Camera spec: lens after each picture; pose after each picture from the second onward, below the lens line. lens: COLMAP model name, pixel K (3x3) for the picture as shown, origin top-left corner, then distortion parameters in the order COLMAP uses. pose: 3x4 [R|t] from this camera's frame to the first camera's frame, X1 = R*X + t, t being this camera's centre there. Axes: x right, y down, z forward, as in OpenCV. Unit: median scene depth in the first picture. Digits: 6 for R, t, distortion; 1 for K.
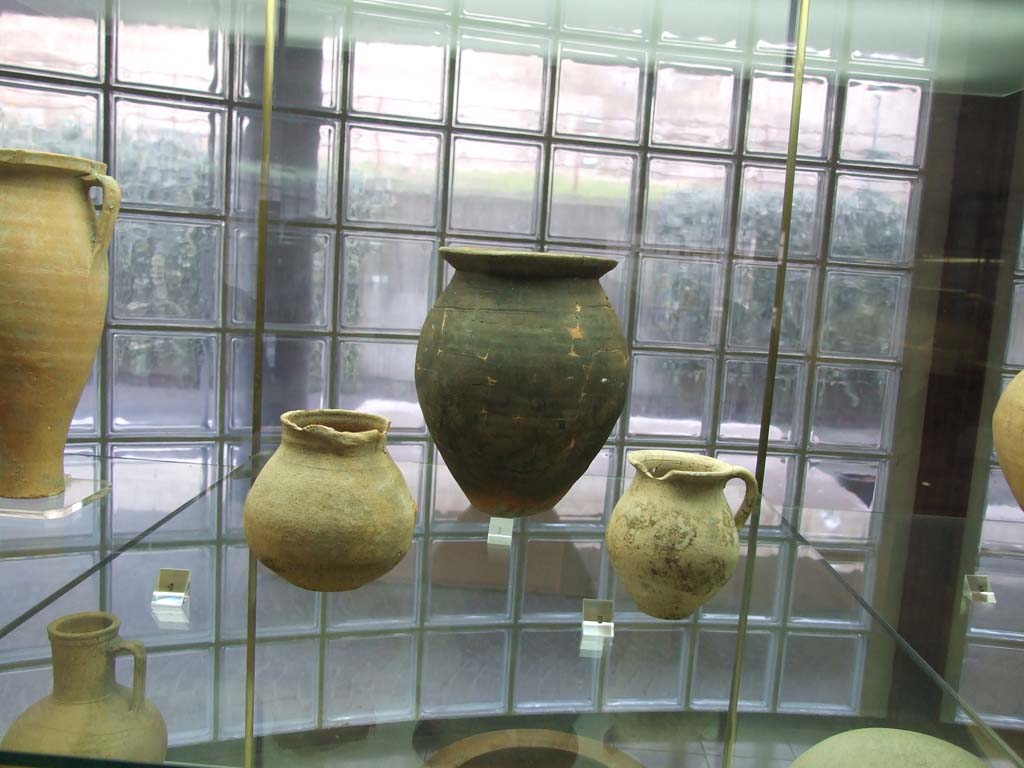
lens RADIAL K [[914.0, 0, 526.2], [0, 914.0, 368.9], [0, 0, 1]] dist [-0.022698, 0.055253]
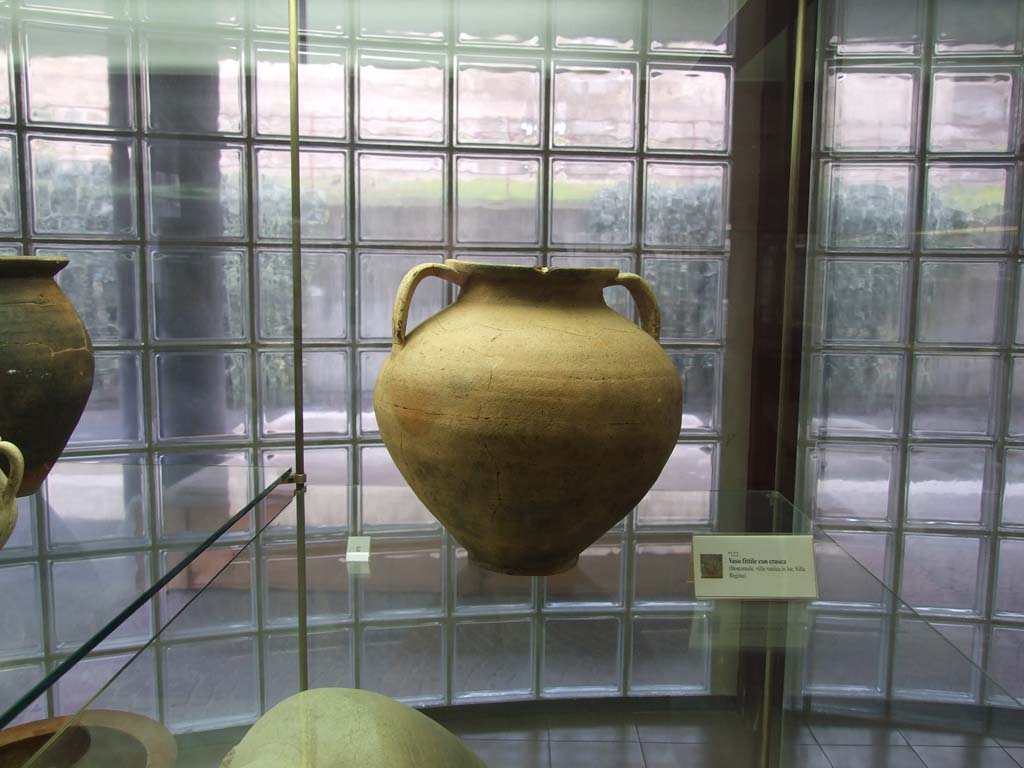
lens RADIAL K [[874.3, 0, 505.8], [0, 874.3, 361.2], [0, 0, 1]] dist [-0.029119, 0.017773]
pose [[0.998427, -0.055187, -0.009868, 0.168170], [0.055080, 0.998423, -0.010839, 0.007981], [0.010451, 0.010279, 0.999893, 0.027379]]
